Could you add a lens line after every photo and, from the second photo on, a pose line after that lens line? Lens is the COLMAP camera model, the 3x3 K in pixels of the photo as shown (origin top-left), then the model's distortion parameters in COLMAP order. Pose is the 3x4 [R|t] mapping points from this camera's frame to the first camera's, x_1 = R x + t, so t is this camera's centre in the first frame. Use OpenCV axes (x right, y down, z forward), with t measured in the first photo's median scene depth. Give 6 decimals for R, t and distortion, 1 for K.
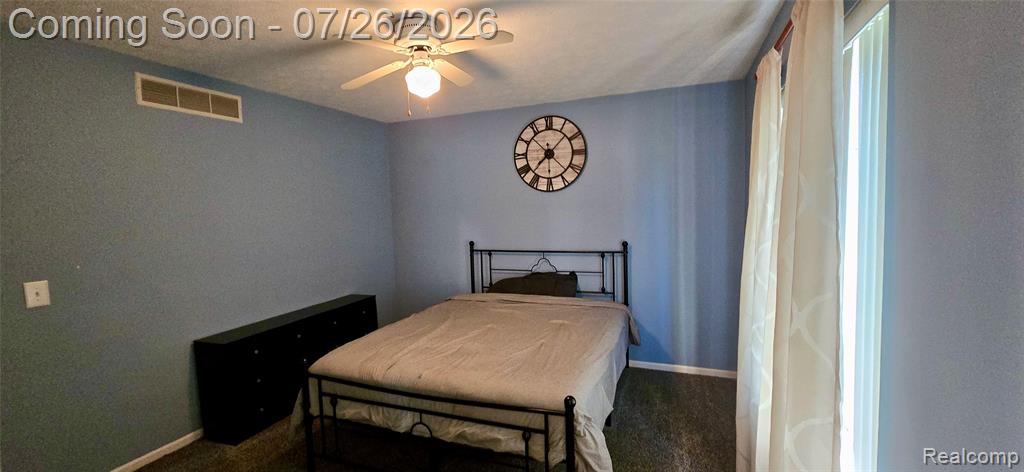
lens RADIAL K [[415.2, 0, 509.7], [0, 415.2, 233.9], [0, 0, 1]] dist [-0.002103, -0.000113]
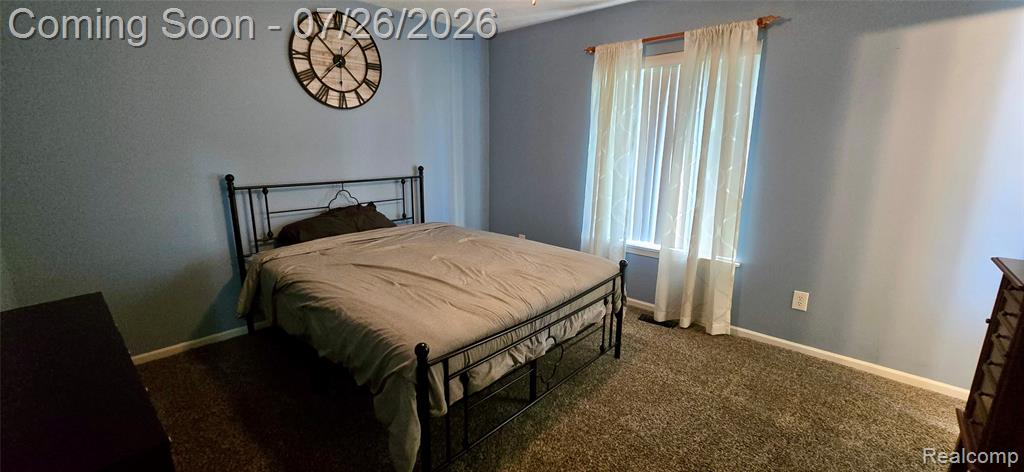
lens RADIAL K [[415.2, 0, 509.7], [0, 415.2, 233.9], [0, 0, 1]] dist [-0.002103, -0.000113]
pose [[0.358664, -0.167786, 0.918263, -0.590727], [0.040679, 0.985588, 0.164199, 0.022175], [-0.932580, -0.021538, 0.360321, 0.385044]]
